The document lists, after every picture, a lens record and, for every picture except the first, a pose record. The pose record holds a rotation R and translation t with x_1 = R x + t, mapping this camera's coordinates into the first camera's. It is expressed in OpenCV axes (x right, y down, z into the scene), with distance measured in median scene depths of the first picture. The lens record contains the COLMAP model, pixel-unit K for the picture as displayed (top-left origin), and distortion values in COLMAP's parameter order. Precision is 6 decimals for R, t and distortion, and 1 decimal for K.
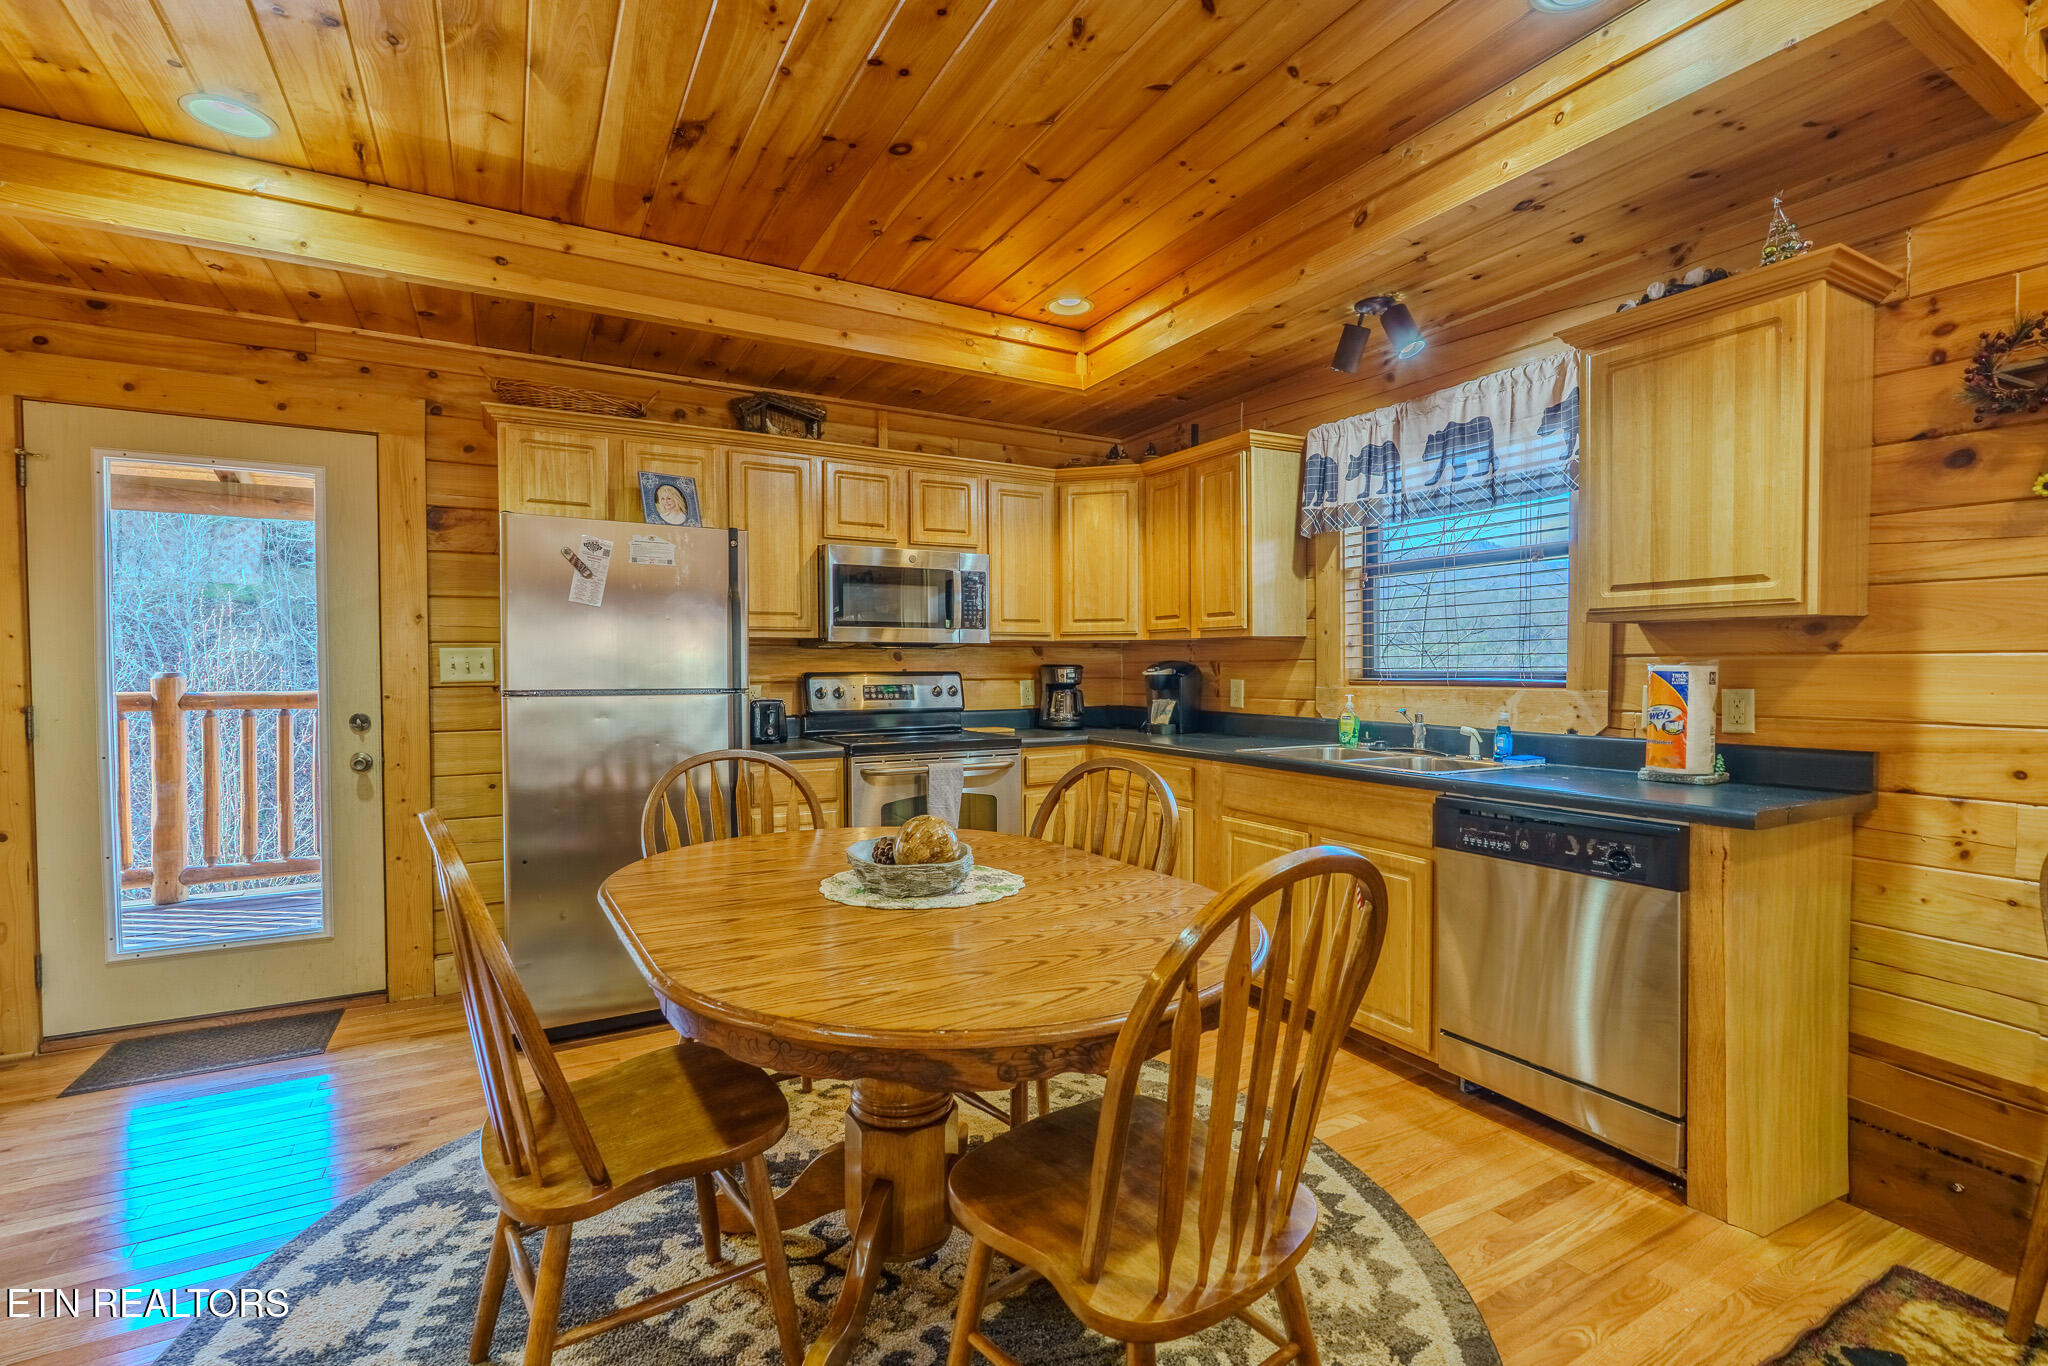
lens RADIAL K [[916.3, 0, 1022.2], [0, 916.3, 690.6], [0, 0, 1]] dist [-0.001018, 0.000014]
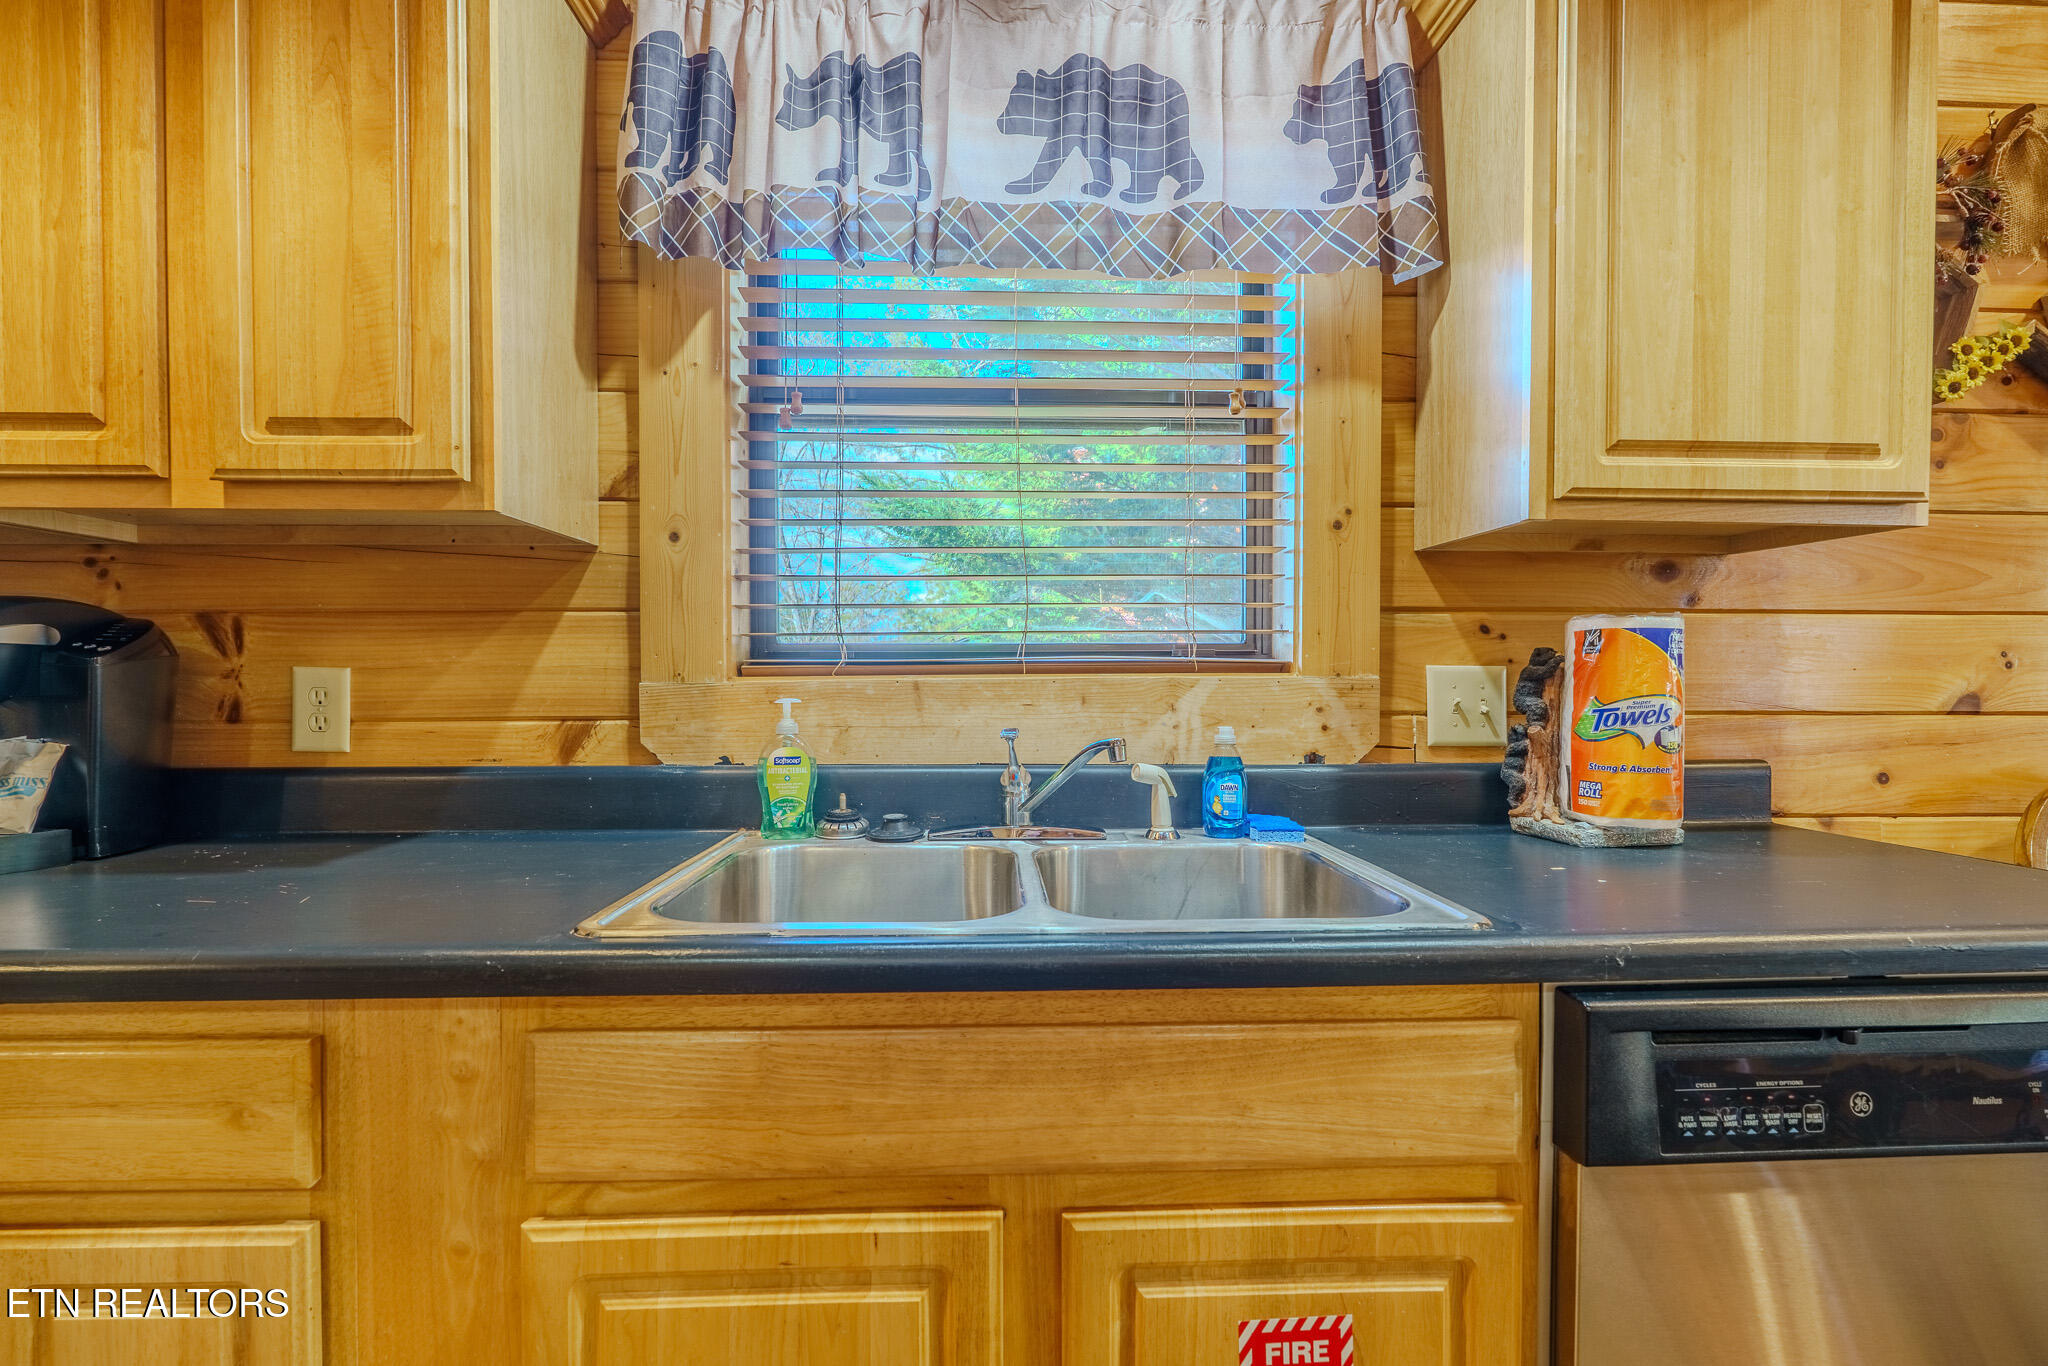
lens RADIAL K [[893.1, 0, 1020.9], [0, 893.1, 689.4], [0, 0, 1]] dist [-0.009848, 0.002191]
pose [[0.454780, -0.004268, 0.890593, 0.071440], [0.023502, 0.999698, -0.007211, 0.005143], [-0.890293, 0.024210, 0.454743, 0.722332]]
